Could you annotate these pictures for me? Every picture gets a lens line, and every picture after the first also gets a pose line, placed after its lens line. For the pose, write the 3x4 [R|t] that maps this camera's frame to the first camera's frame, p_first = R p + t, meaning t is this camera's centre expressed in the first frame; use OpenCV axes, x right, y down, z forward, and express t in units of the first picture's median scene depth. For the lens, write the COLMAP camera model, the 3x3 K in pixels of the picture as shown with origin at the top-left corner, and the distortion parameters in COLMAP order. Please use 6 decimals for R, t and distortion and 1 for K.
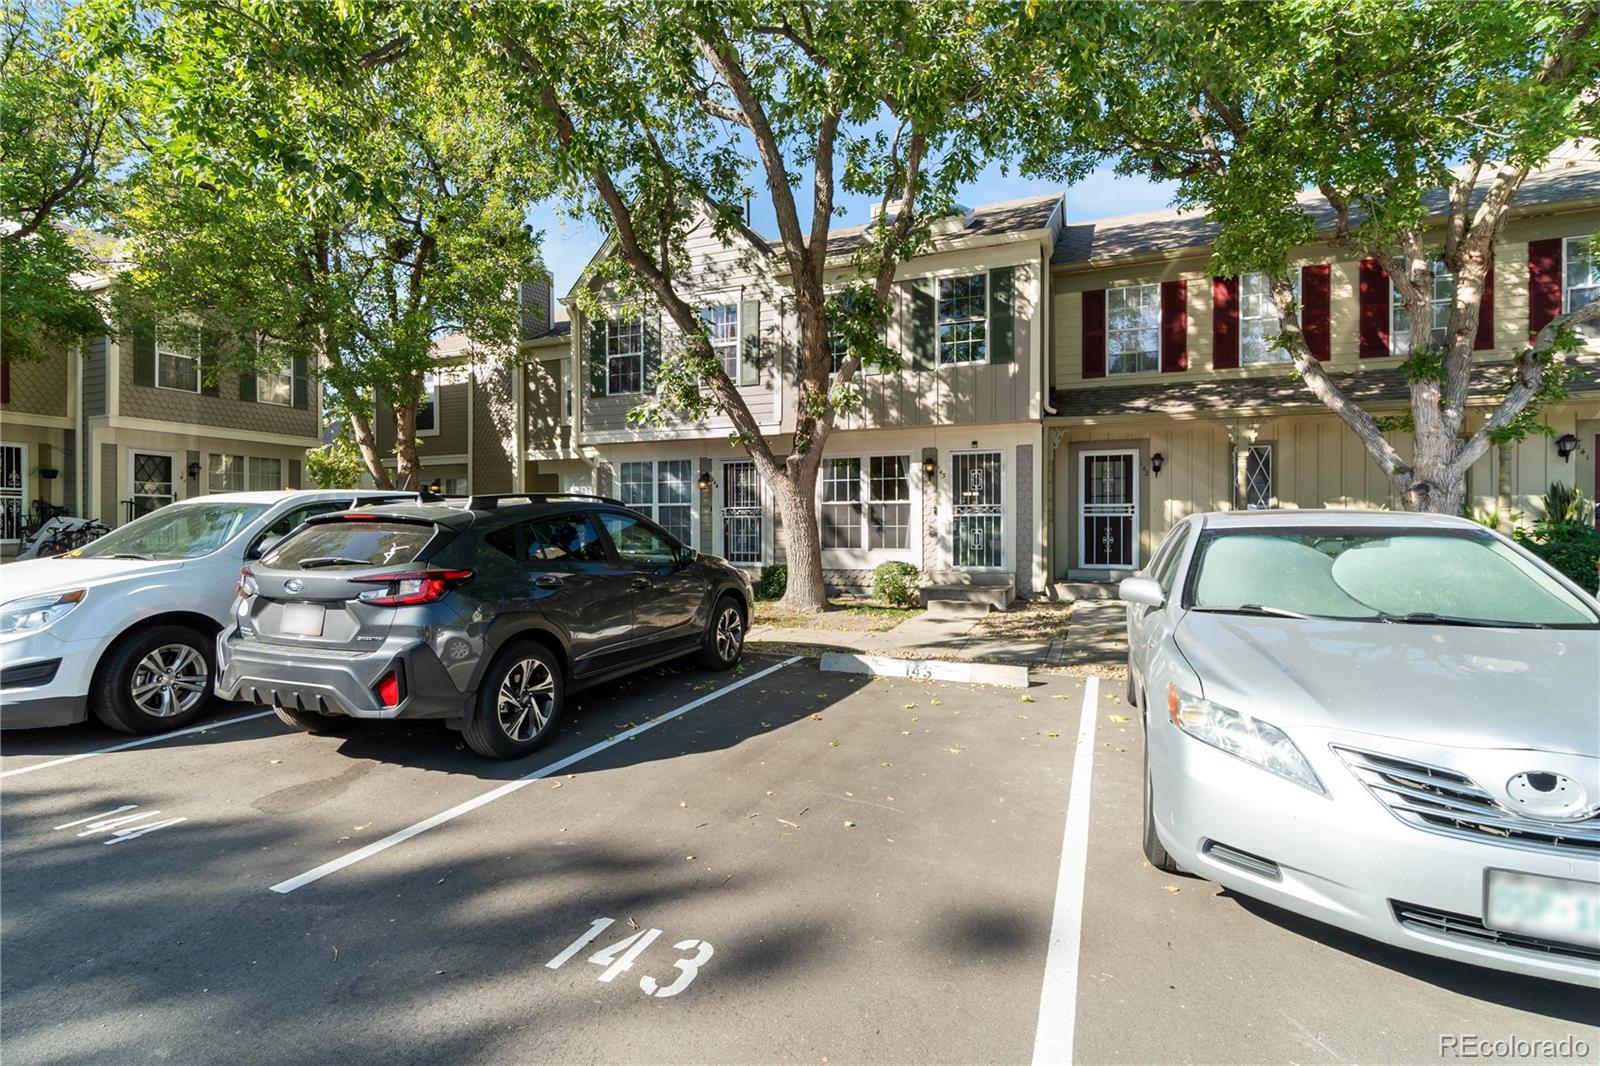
lens RADIAL K [[742.4, 0, 798.5], [0, 742.4, 522.2], [0, 0, 1]] dist [-0.009845, 0.000002]
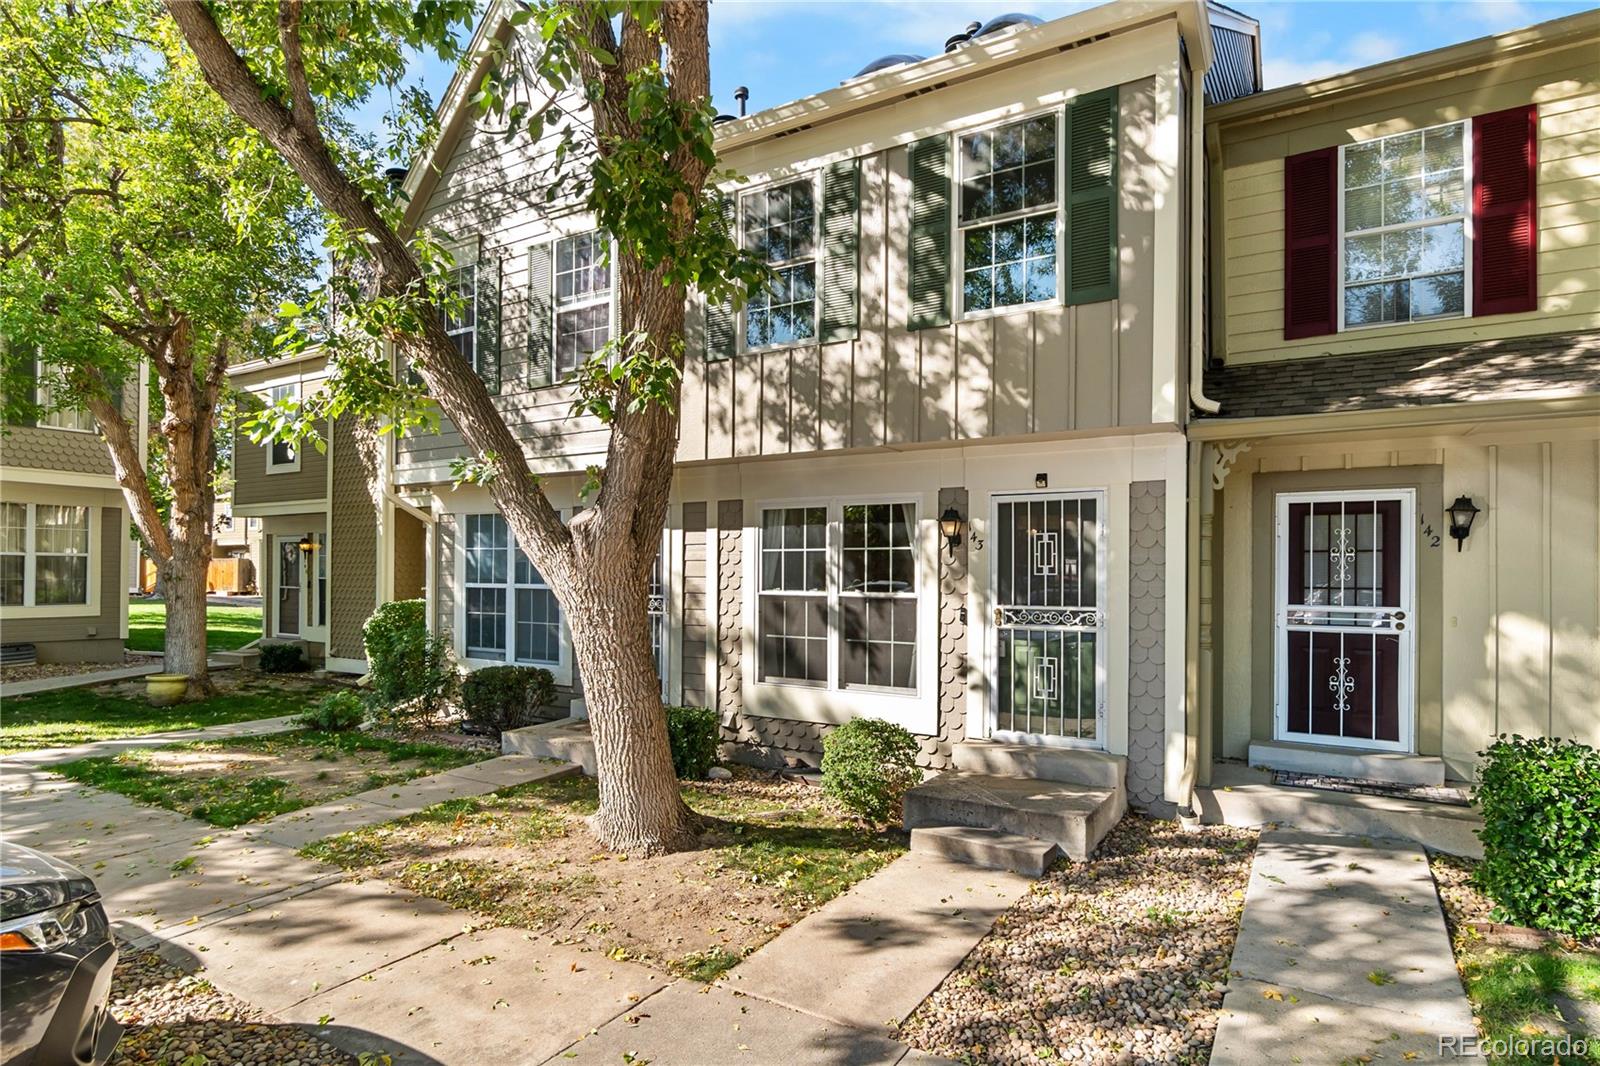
lens RADIAL K [[855.6, 0, 807.6], [0, 855.6, 558.3], [0, 0, 1]] dist [-0.002657, -0.002293]
pose [[0.988523, 0.005215, -0.150980, 0.169365], [-0.006433, 0.999951, -0.007583, -0.048973], [0.150933, 0.008467, 0.988508, 0.425219]]
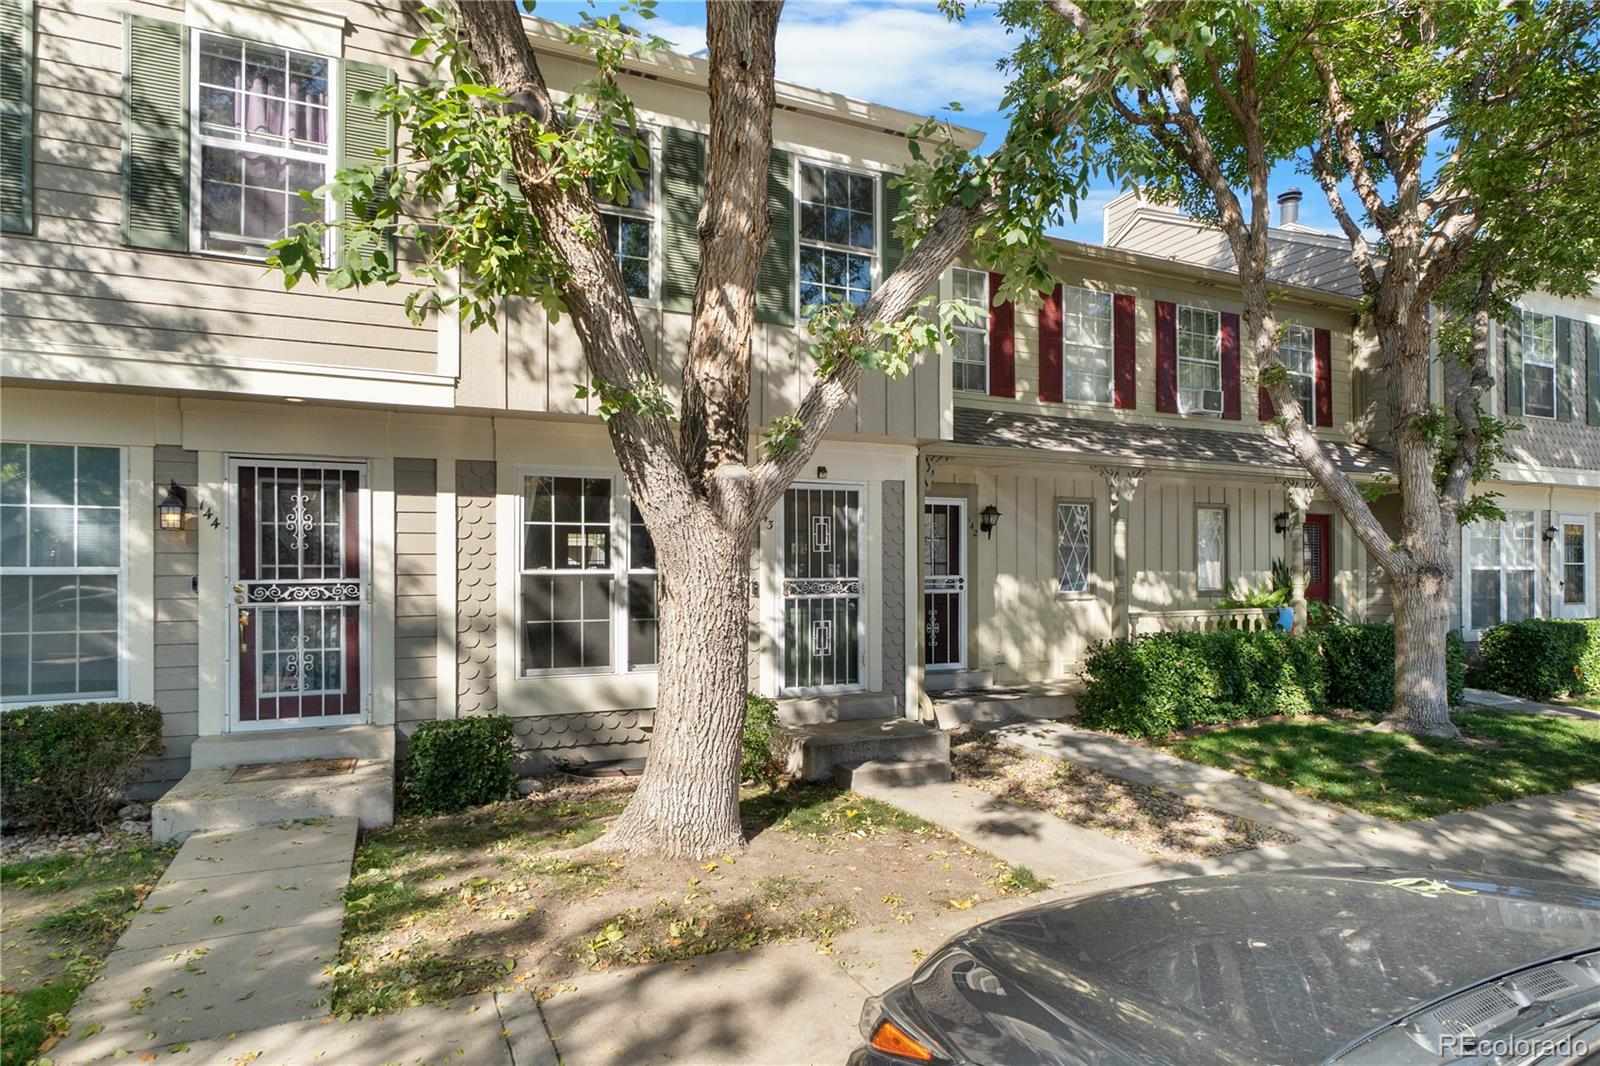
lens RADIAL K [[855.6, 0, 788.9], [0, 855.6, 558.2], [0, 0, 1]] dist [-0.002657, -0.002293]
pose [[0.697076, 0.012146, 0.716895, -0.247132], [-0.004397, 0.999910, -0.012665, -0.029968], [-0.716984, 0.005677, 0.697067, 0.552220]]
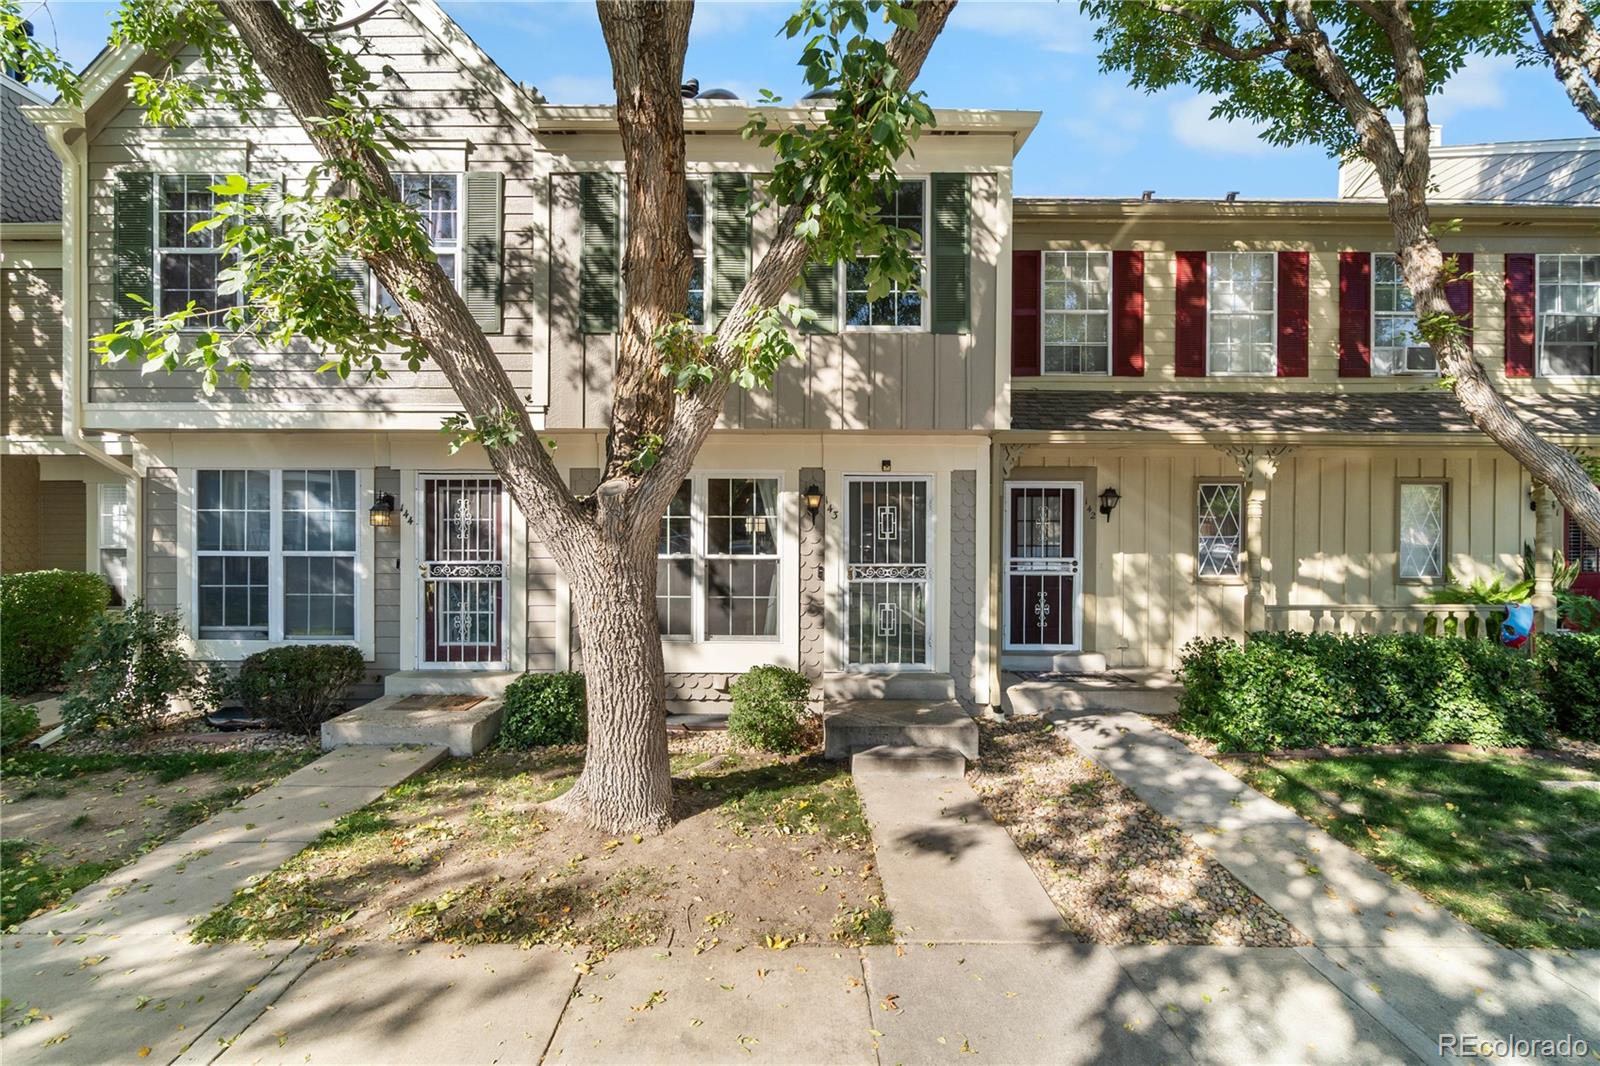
lens RADIAL K [[694.3, 0, 792.5], [0, 694.3, 534.8], [0, 0, 1]] dist [-0.006175, 0.001984]
pose [[0.925413, 0.003482, 0.378943, -0.050433], [-0.007767, 0.999922, 0.009781, -0.051578], [-0.378879, -0.011995, 0.925368, 0.490762]]
